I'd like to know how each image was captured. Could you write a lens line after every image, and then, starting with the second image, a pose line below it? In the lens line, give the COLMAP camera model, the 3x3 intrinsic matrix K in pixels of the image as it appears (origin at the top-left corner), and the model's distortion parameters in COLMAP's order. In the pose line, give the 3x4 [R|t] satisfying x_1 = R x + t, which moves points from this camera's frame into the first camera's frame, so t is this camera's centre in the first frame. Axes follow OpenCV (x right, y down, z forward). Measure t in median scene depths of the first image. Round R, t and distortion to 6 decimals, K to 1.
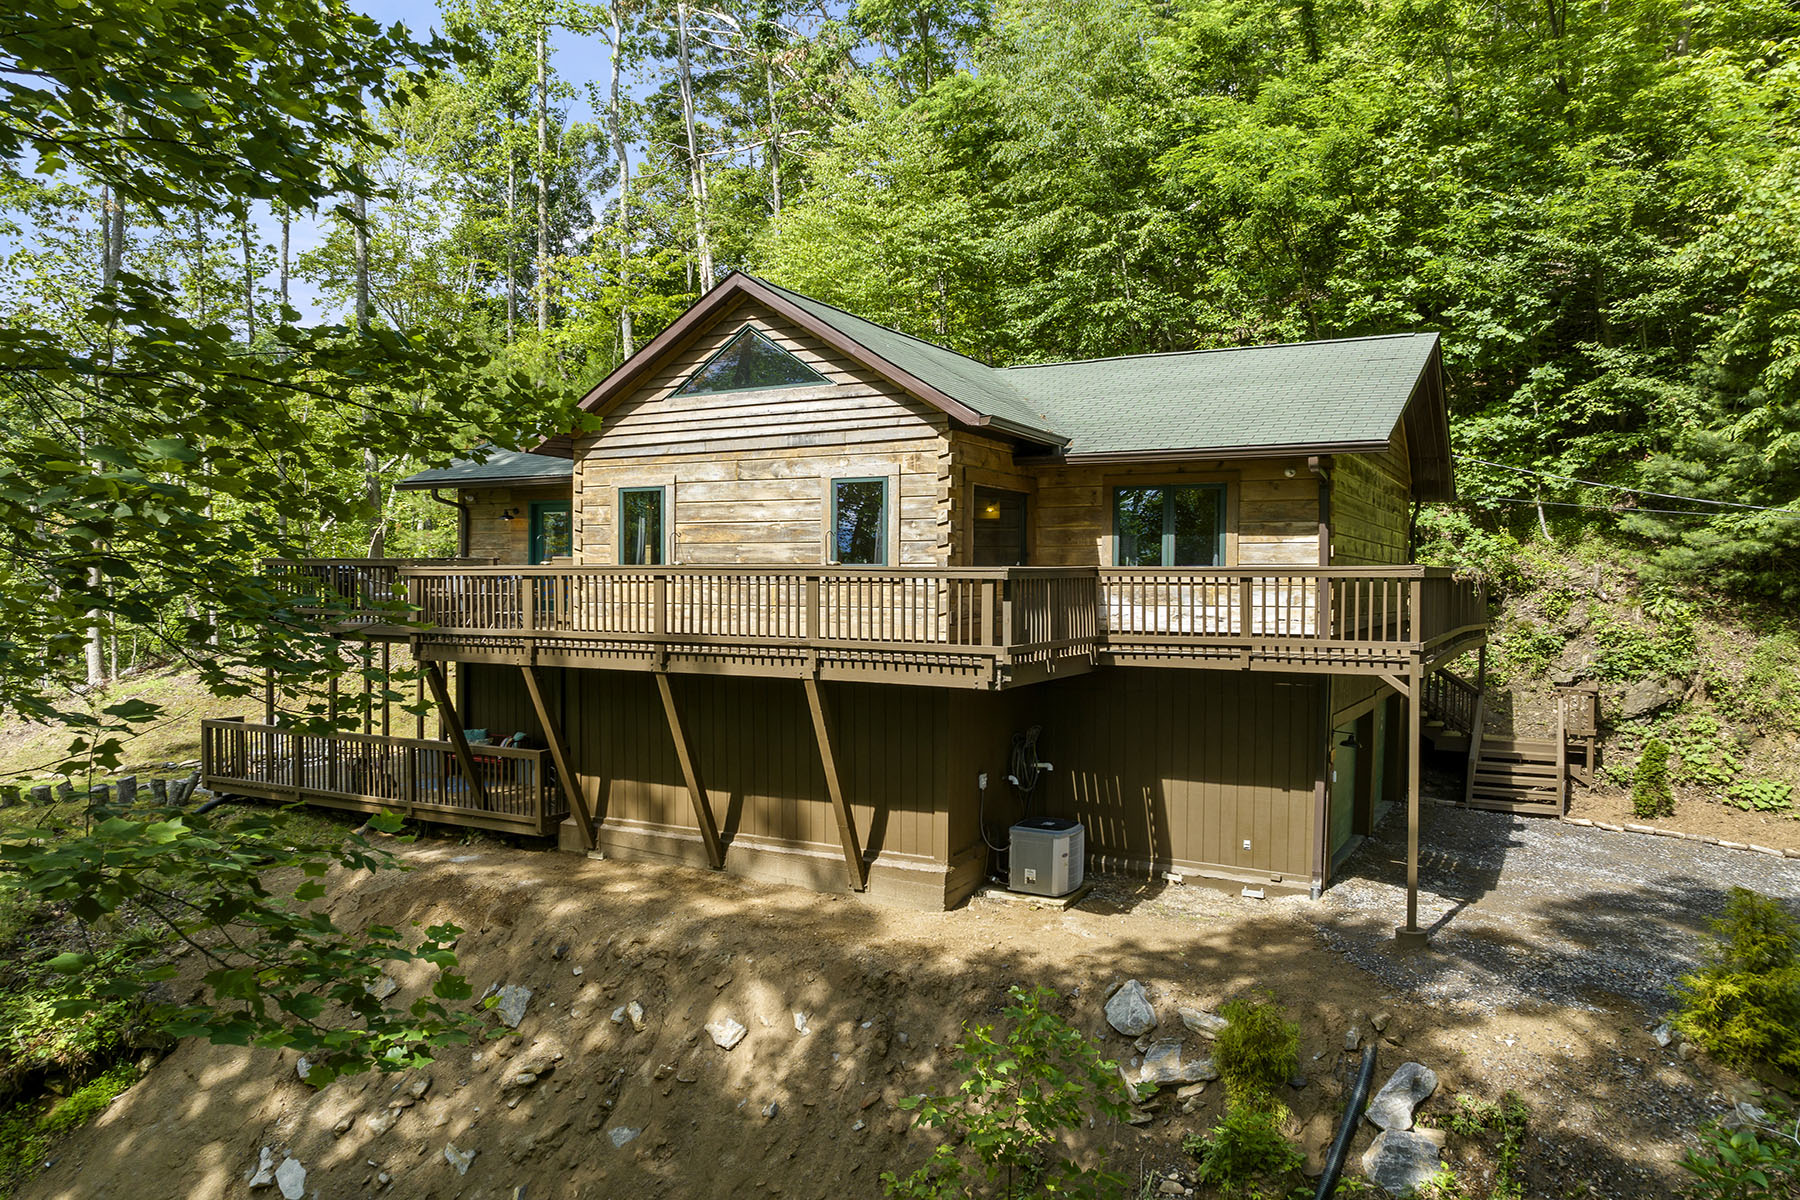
lens RADIAL K [[1246.5, 0, 900.0], [0, 1246.5, 600.0], [0, 0, 1]] dist [-0.028007, 0.011811]
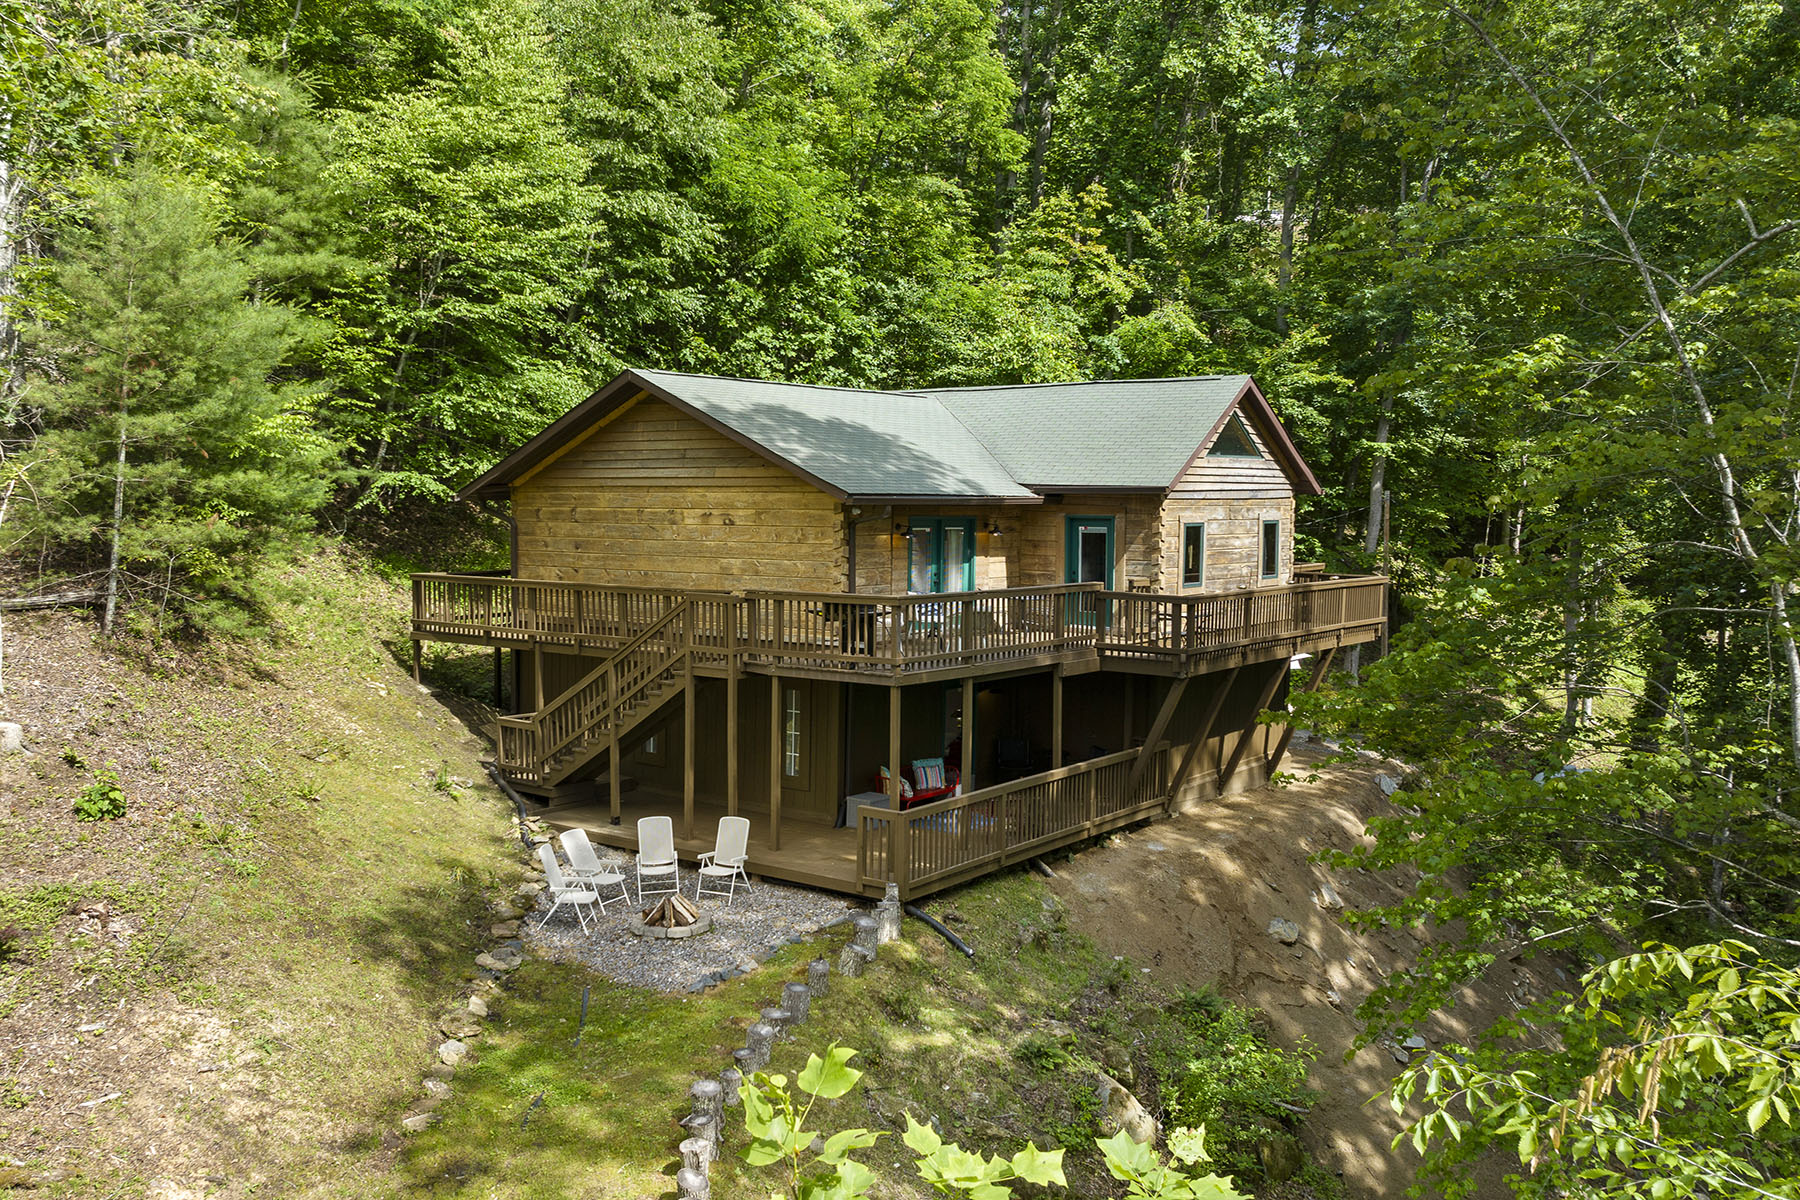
lens RADIAL K [[1246.5, 0, 900.0], [0, 1246.5, 600.0], [0, 0, 1]] dist [-0.028007, 0.011811]
pose [[0.182450, -0.069783, 0.980736, -1.603111], [0.033206, 0.997346, 0.064787, -0.110365], [-0.982654, 0.020746, 0.184283, 1.122392]]
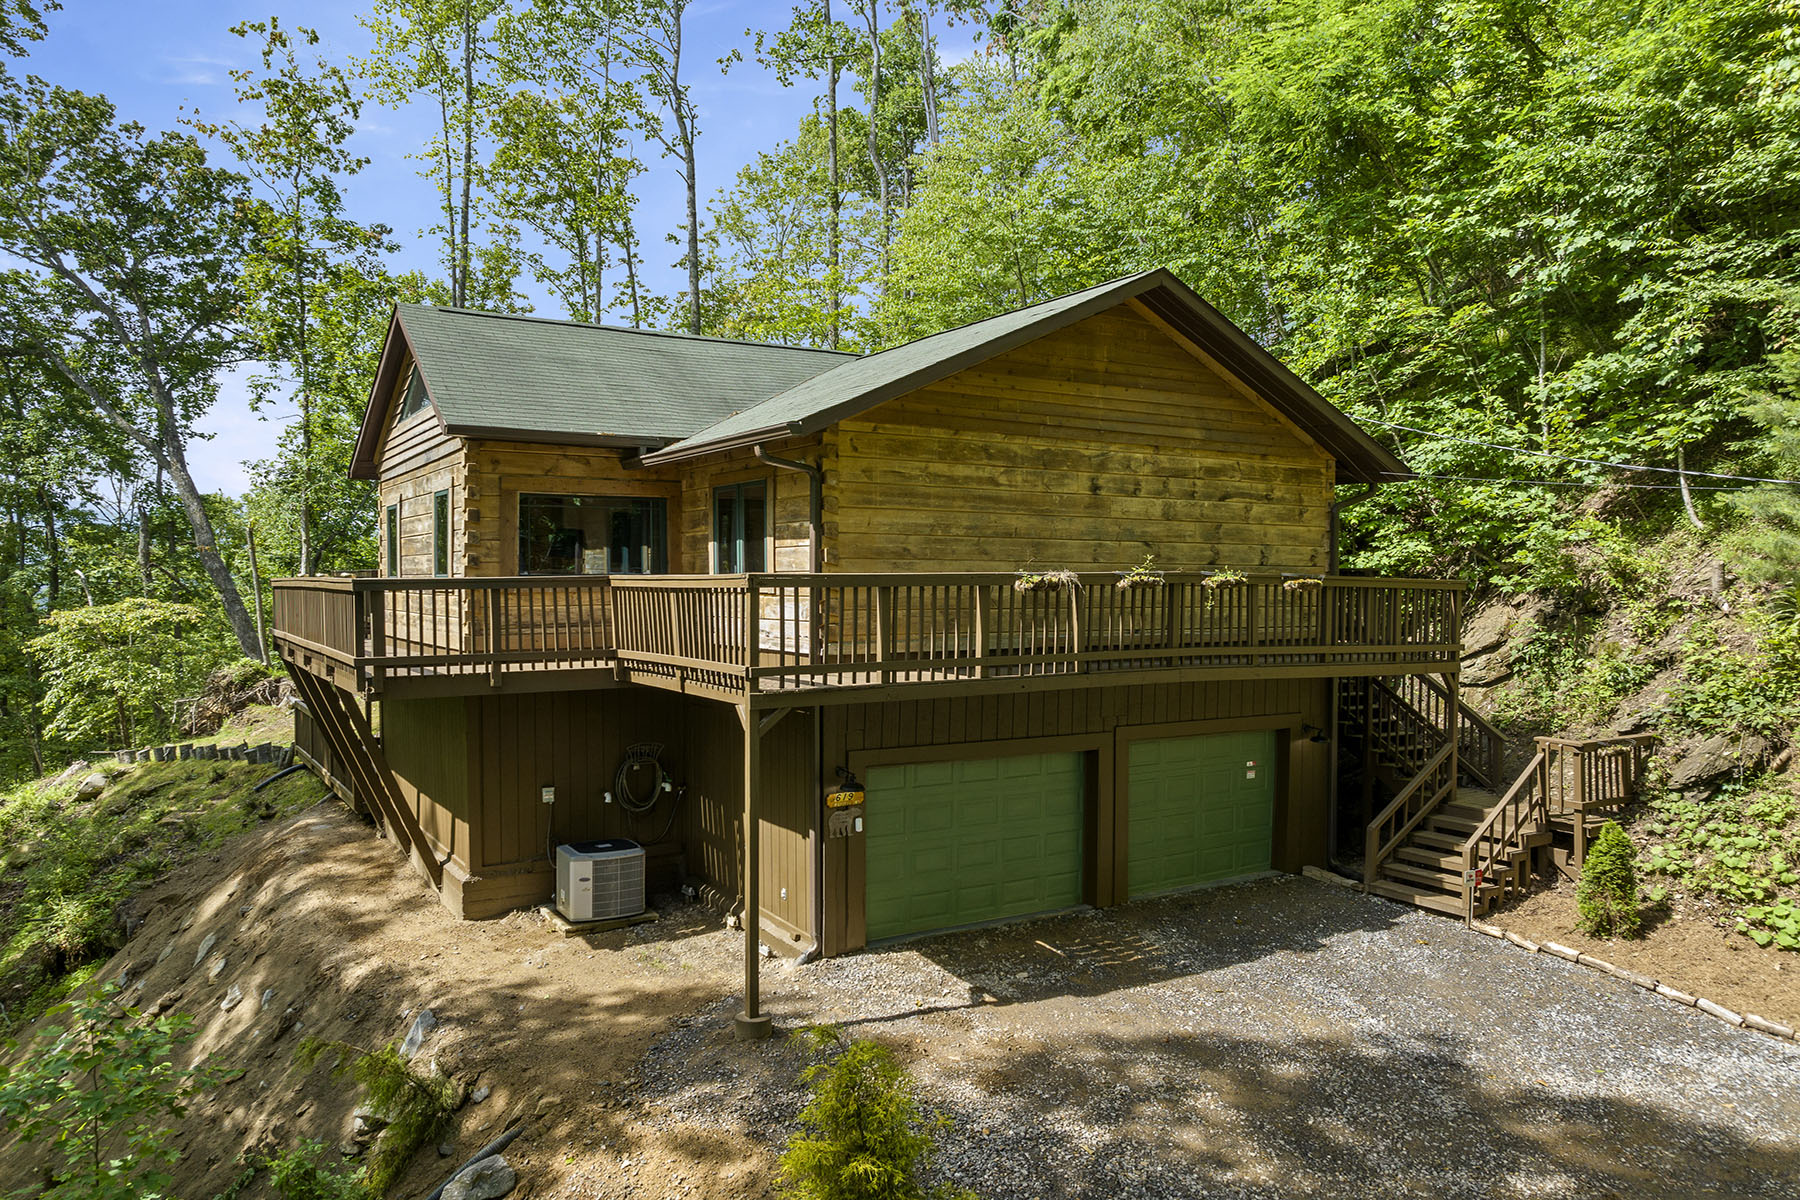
lens RADIAL K [[1246.5, 0, 900.0], [0, 1246.5, 600.0], [0, 0, 1]] dist [-0.028007, 0.011811]
pose [[0.868124, 0.003806, -0.496334, 0.774370], [-0.004112, 0.999991, 0.000476, -0.009532], [0.496331, 0.001628, 0.868132, 0.281882]]
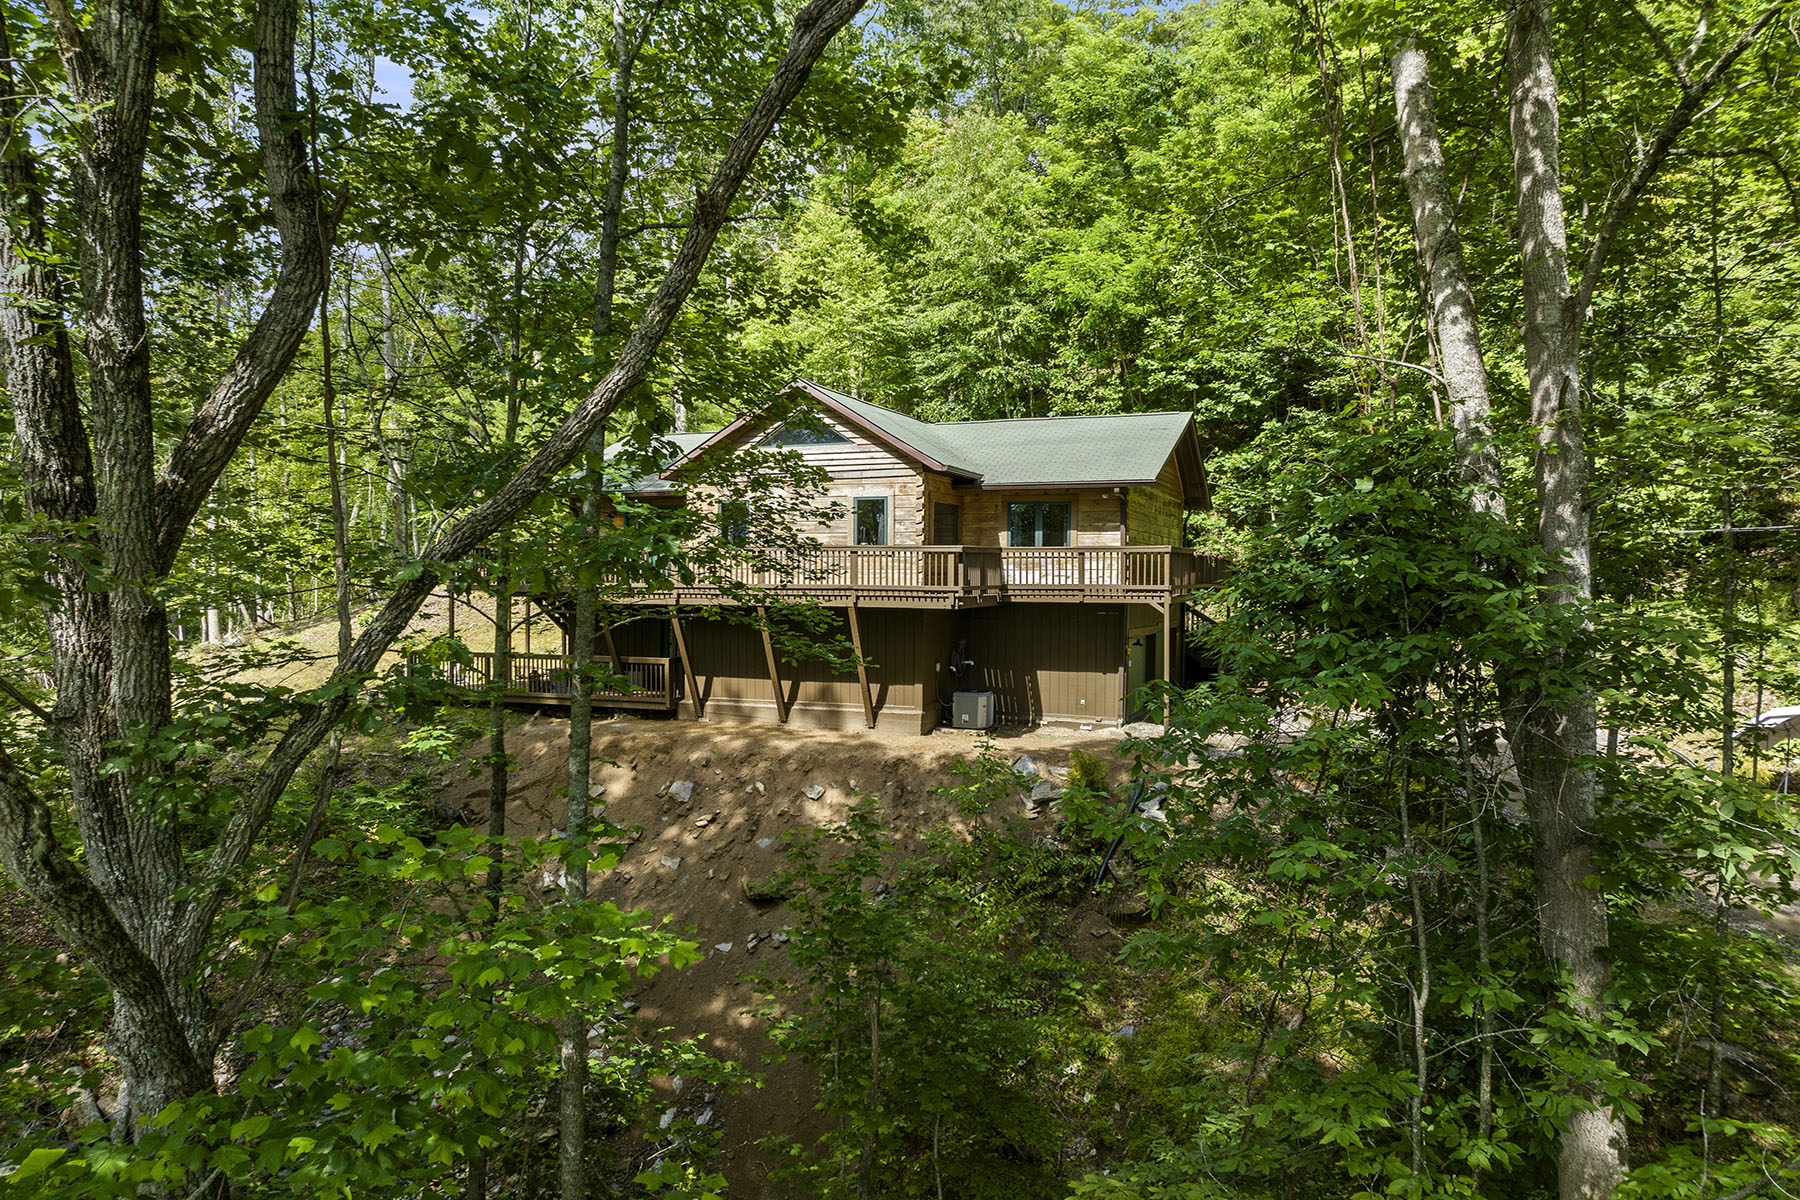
lens RADIAL K [[1246.5, 0, 900.0], [0, 1246.5, 600.0], [0, 0, 1]] dist [-0.028007, 0.011811]
pose [[0.992679, -0.003047, 0.120741, -0.197952], [0.002710, 0.999992, 0.002953, 0.042492], [-0.120749, -0.002604, 0.992680, -0.746744]]
